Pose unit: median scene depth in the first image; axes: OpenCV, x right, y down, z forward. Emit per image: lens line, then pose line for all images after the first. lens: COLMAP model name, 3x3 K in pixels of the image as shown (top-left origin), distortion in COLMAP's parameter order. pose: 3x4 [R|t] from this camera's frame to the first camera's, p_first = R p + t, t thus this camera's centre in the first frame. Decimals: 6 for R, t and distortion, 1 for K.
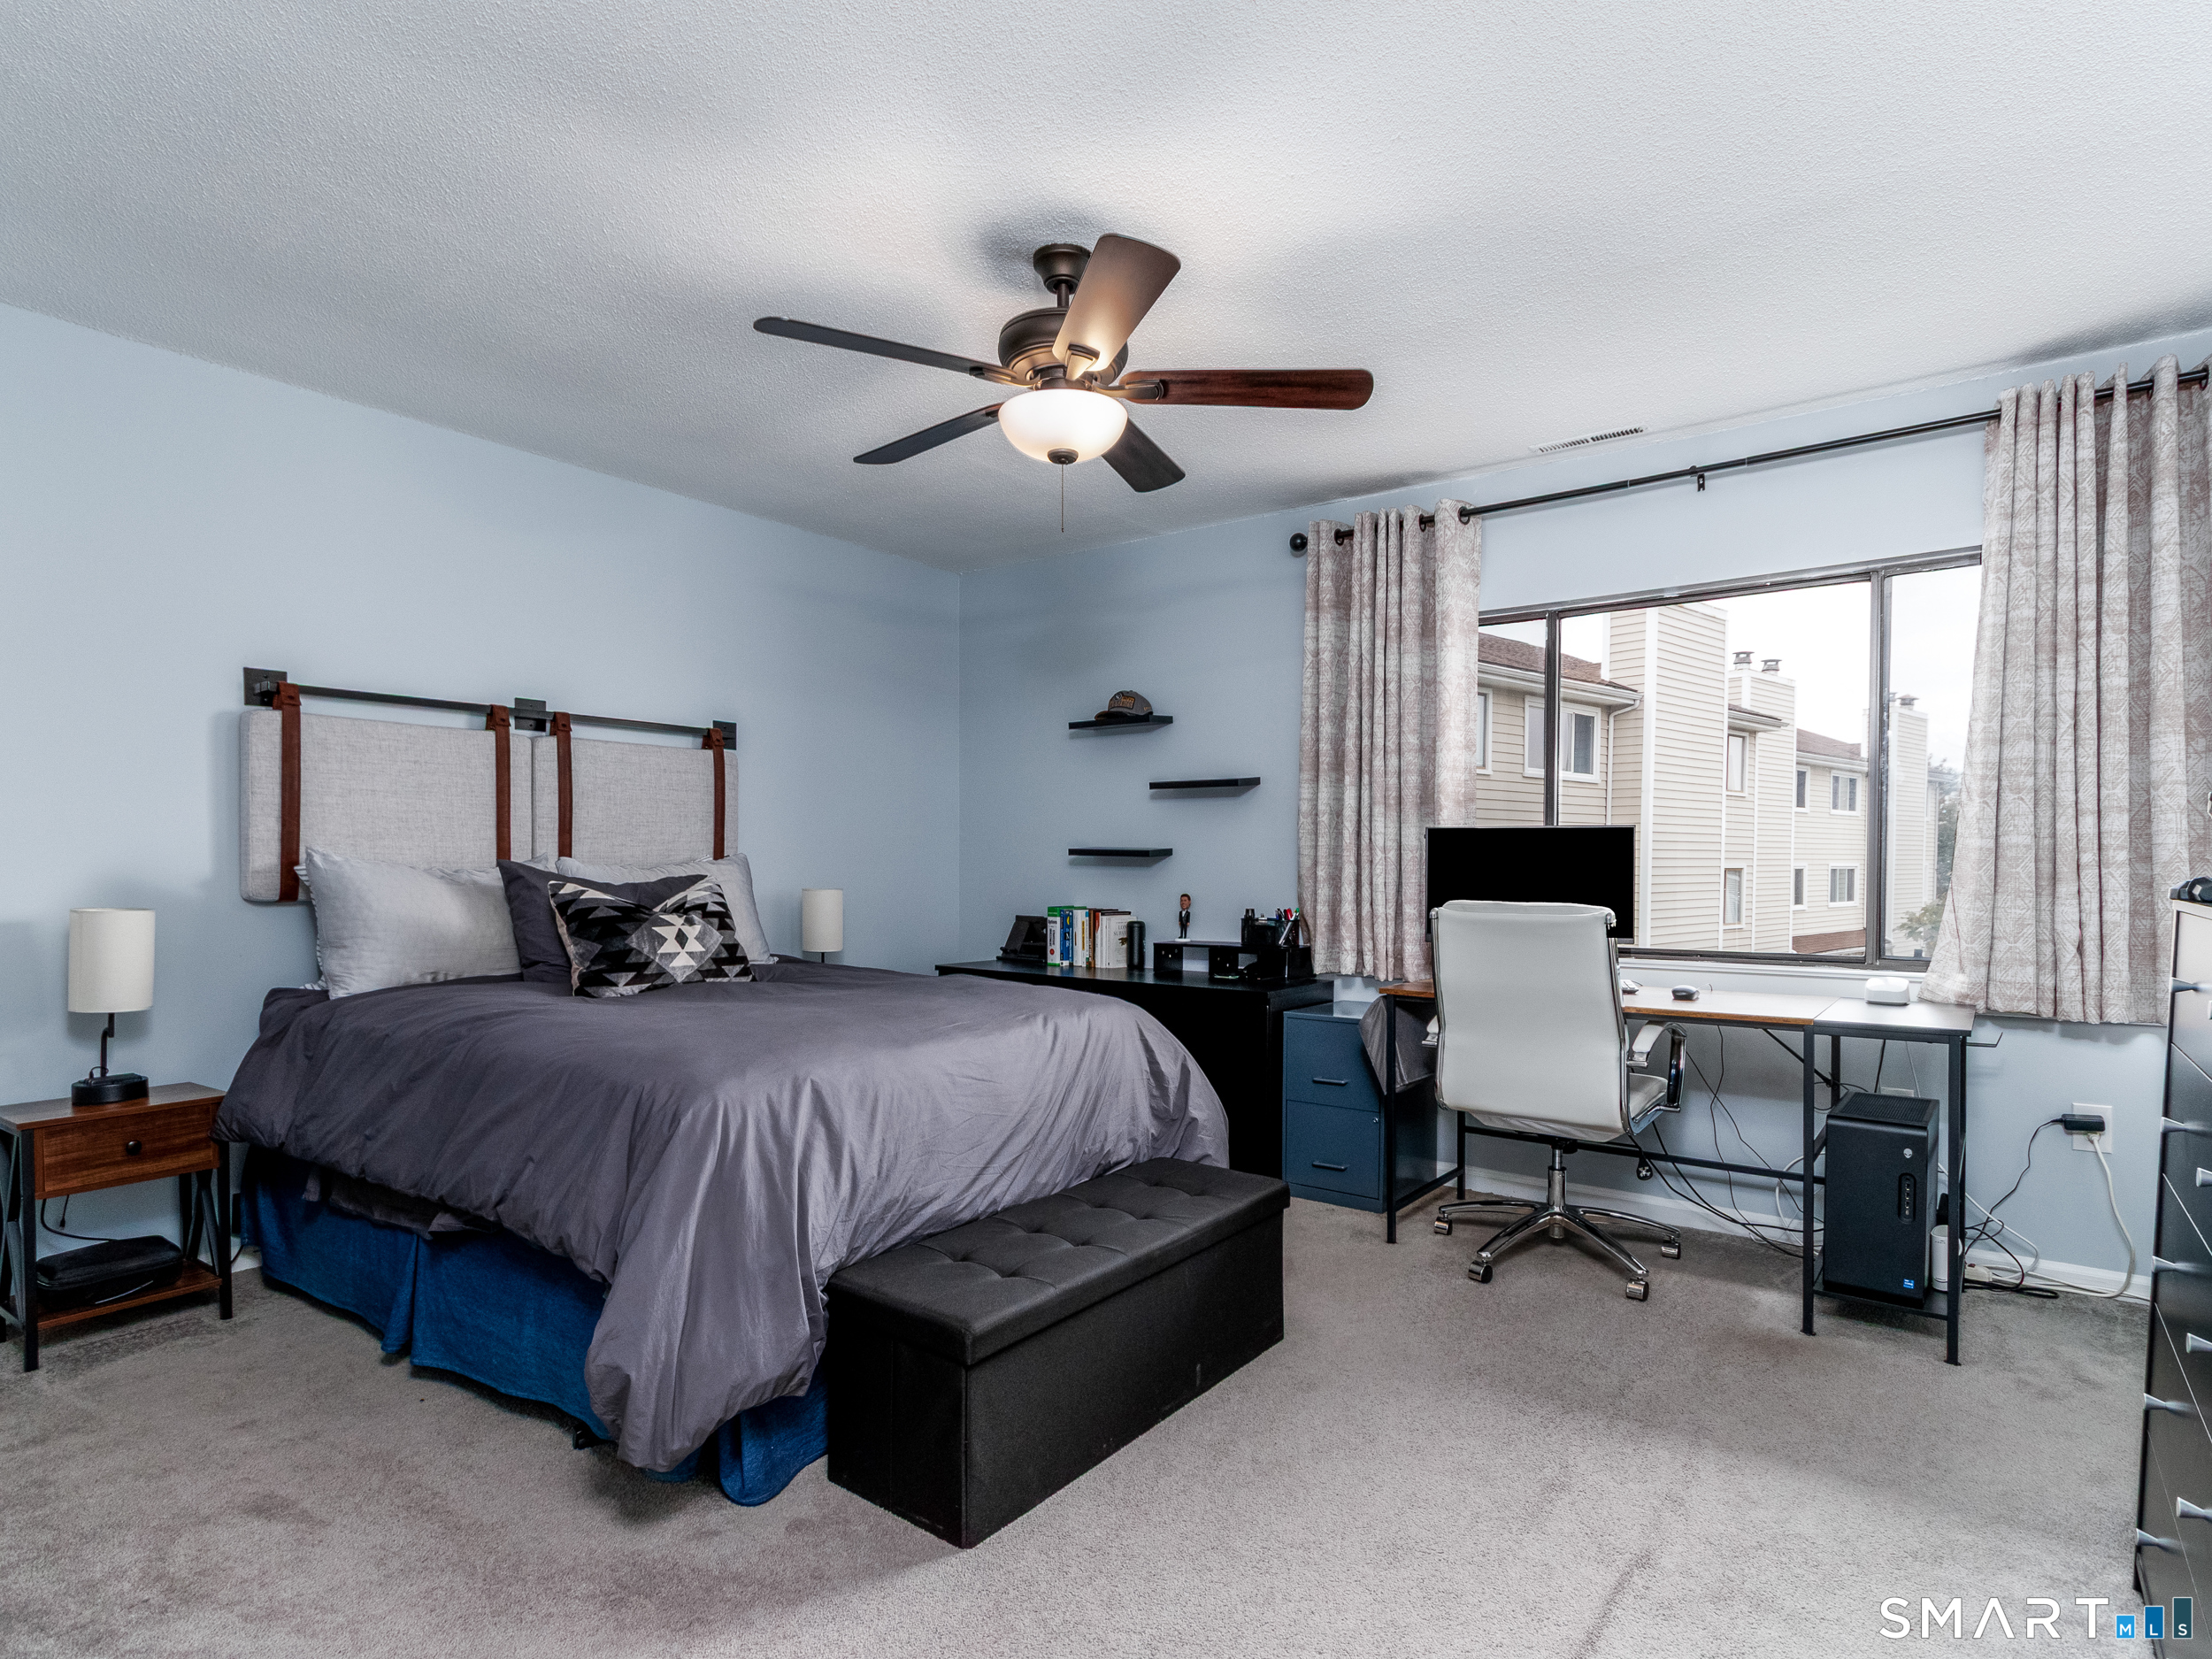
lens RADIAL K [[1173.6, 0, 1090.7], [0, 1173.6, 845.6], [0, 0, 1]] dist [-0.004218, -0.002089]
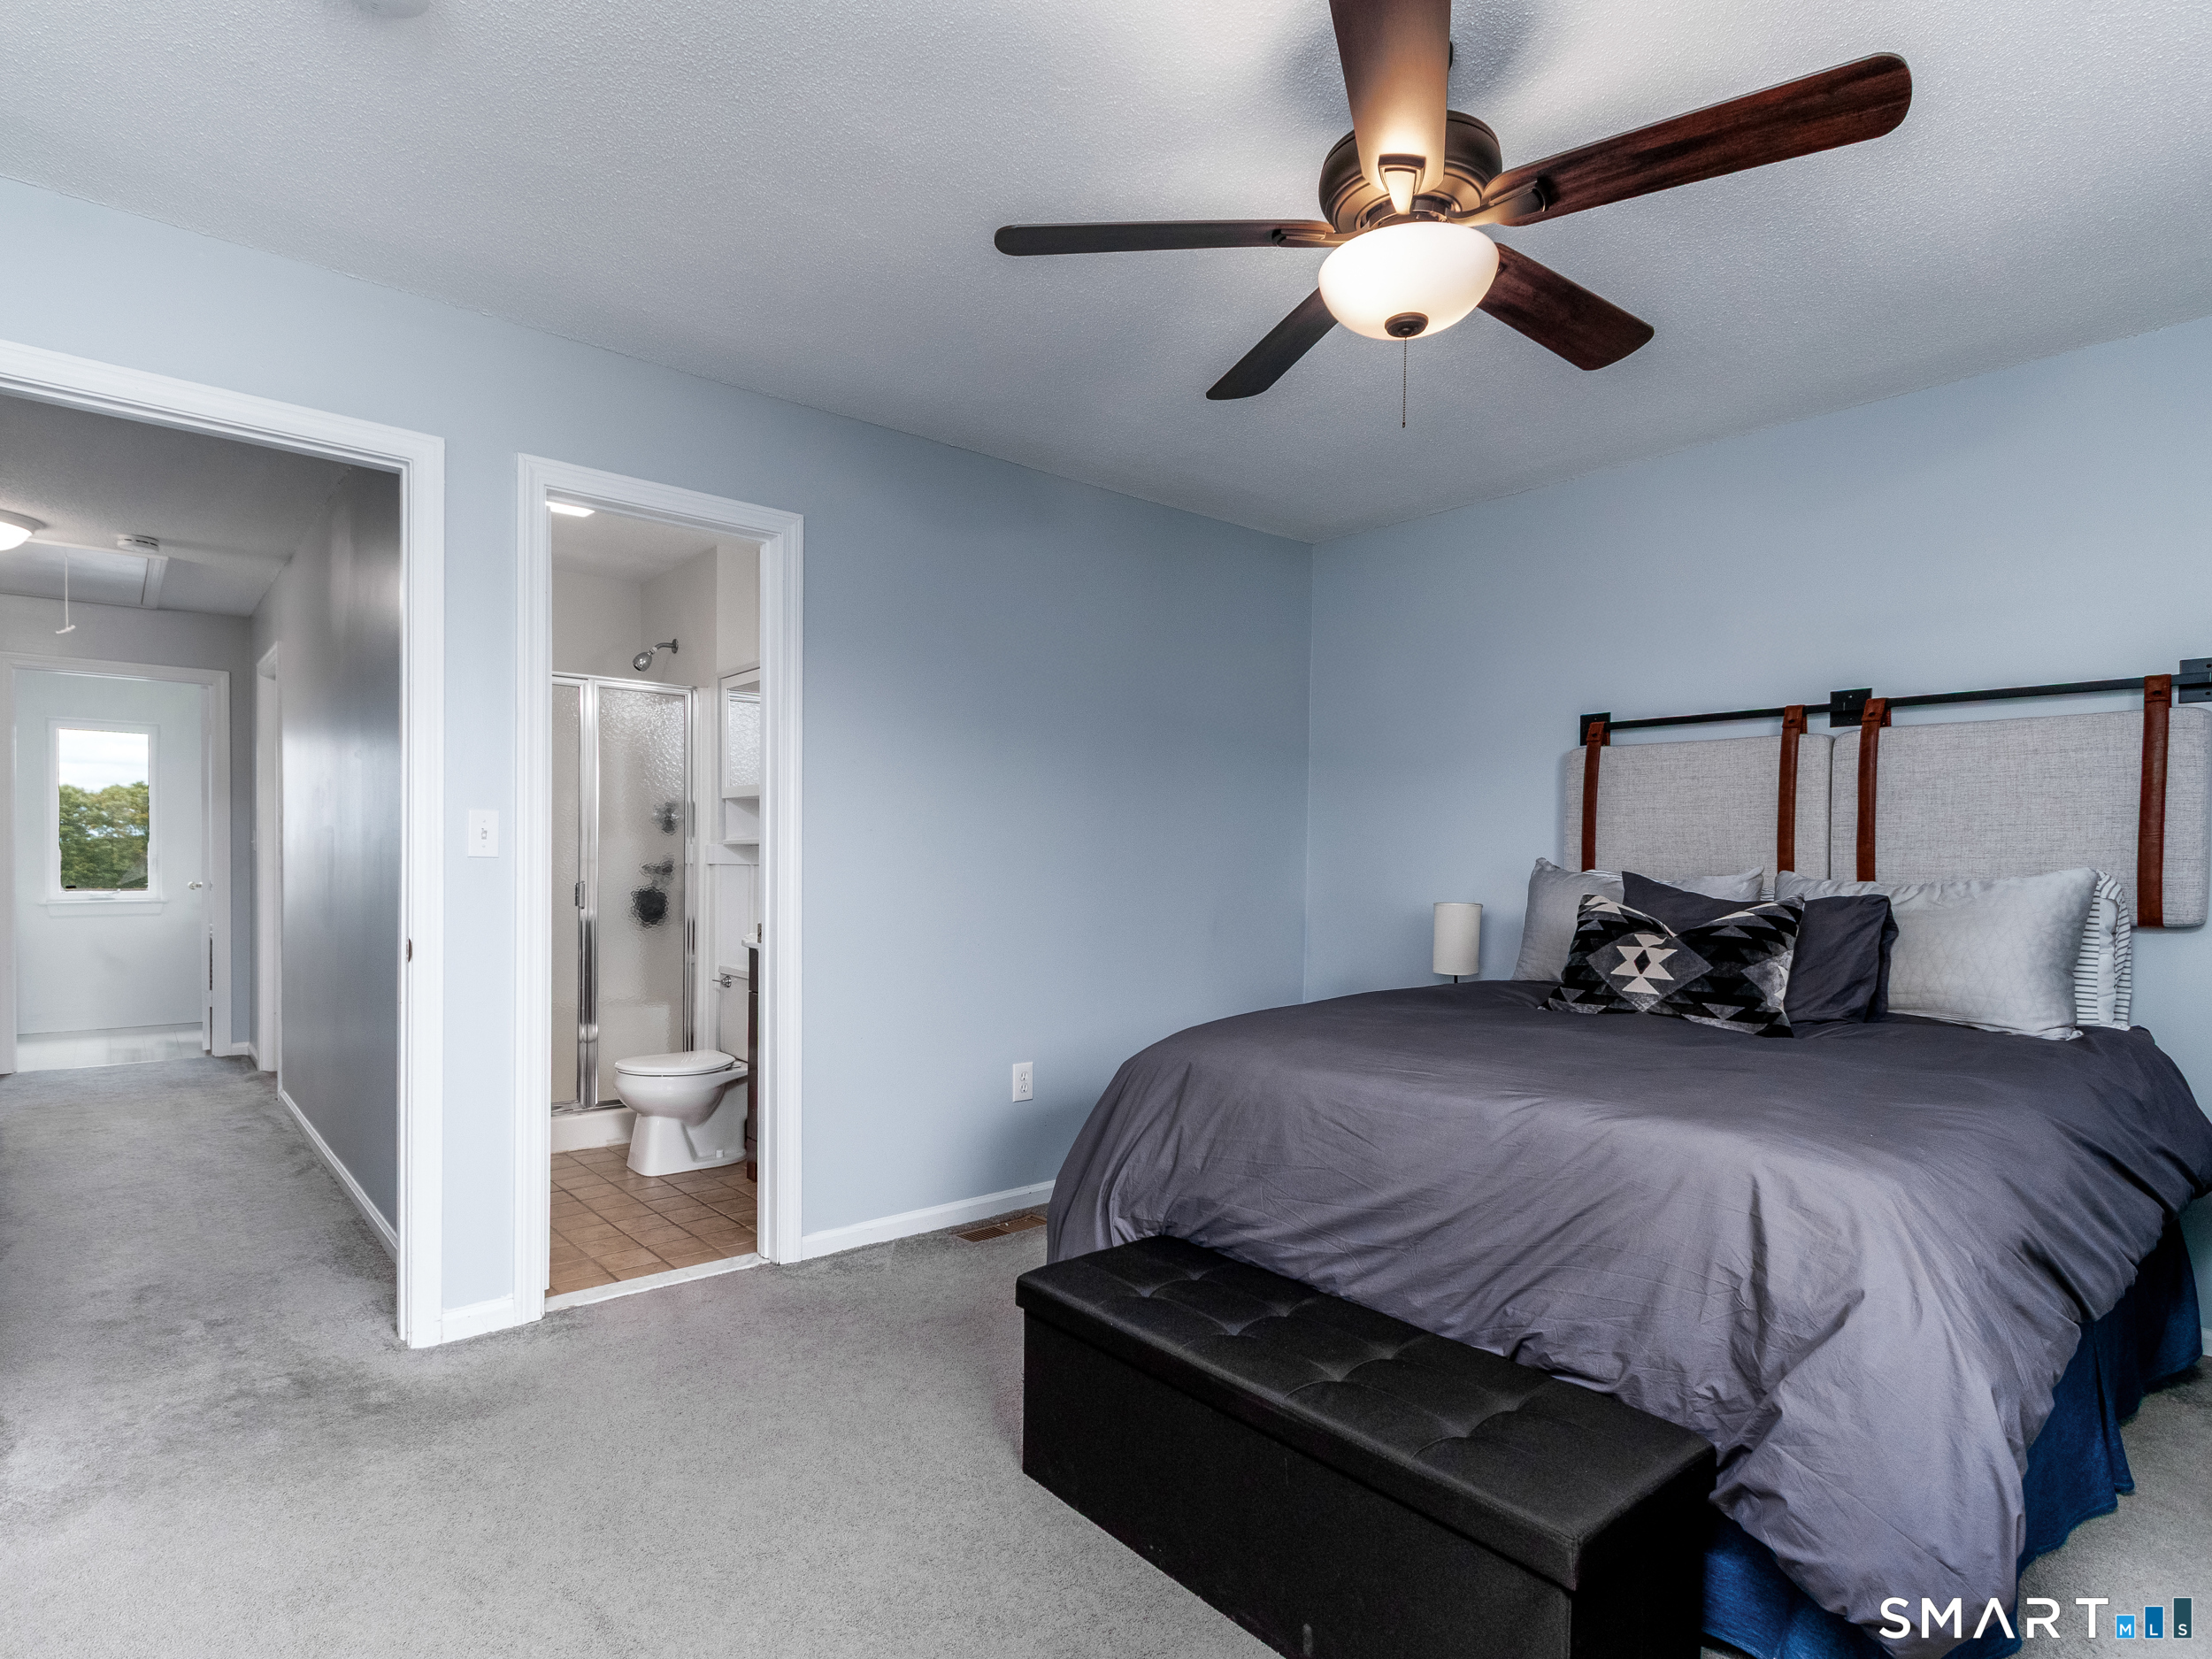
lens RADIAL K [[1173.6, 0, 1089.2], [0, 1173.6, 850.9], [0, 0, 1]] dist [-0.004218, -0.002089]
pose [[-0.226017, -0.017157, -0.973972, 0.654971], [-0.003659, 0.999853, -0.016764, 0.014138], [0.974117, -0.000225, -0.226046, 0.873184]]
